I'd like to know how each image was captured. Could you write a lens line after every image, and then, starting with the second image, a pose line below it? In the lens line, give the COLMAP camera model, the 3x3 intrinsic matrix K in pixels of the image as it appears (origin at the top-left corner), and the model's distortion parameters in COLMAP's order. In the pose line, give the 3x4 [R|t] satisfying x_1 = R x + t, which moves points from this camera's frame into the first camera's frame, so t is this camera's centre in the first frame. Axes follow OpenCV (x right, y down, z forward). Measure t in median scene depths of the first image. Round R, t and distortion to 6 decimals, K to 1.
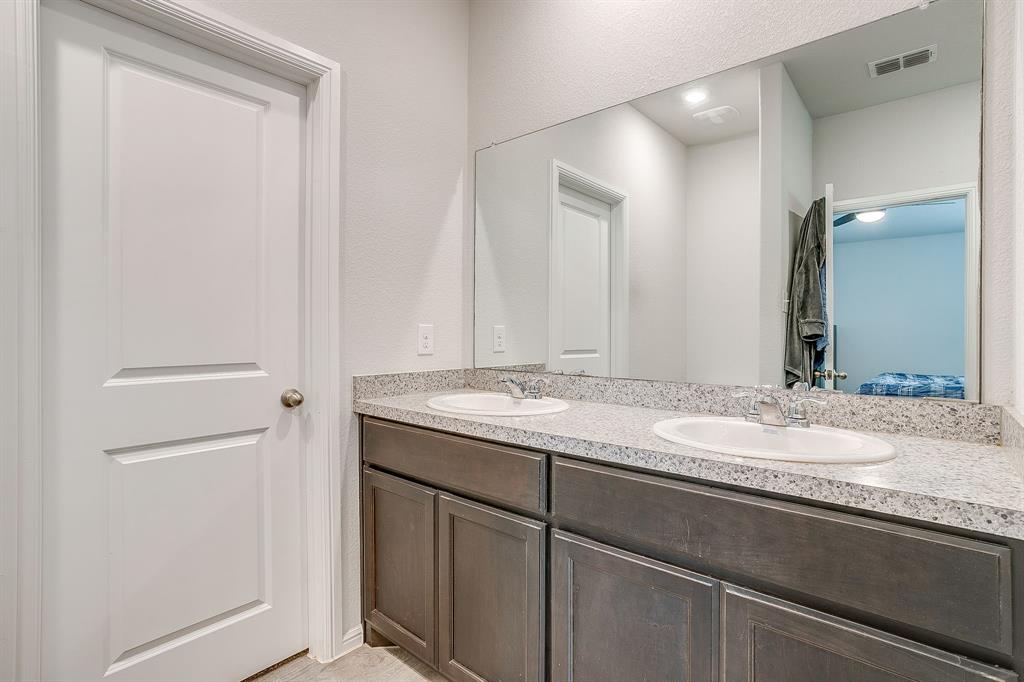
lens RADIAL K [[499.7, 0, 513.3], [0, 499.7, 333.7], [0, 0, 1]] dist [-0.051639, 0.030067]
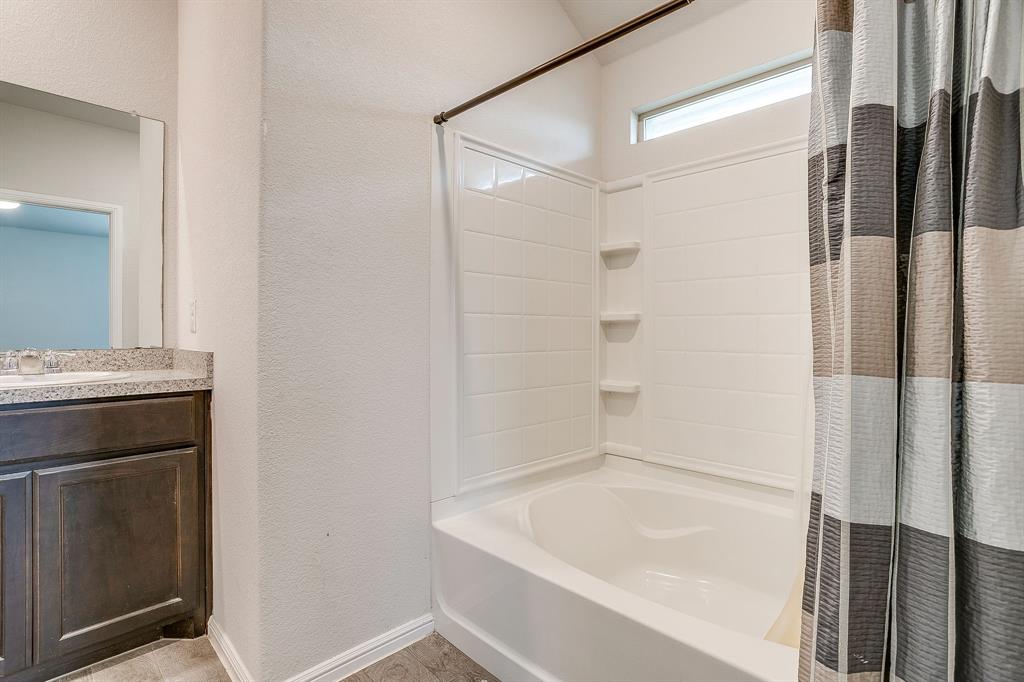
lens RADIAL K [[499.7, 0, 513.3], [0, 499.7, 333.7], [0, 0, 1]] dist [-0.051639, 0.030067]
pose [[0.083738, -0.012883, 0.996404, -0.783354], [-0.002592, 0.999910, 0.013146, 0.061325], [-0.996484, -0.003683, 0.083697, -0.475460]]
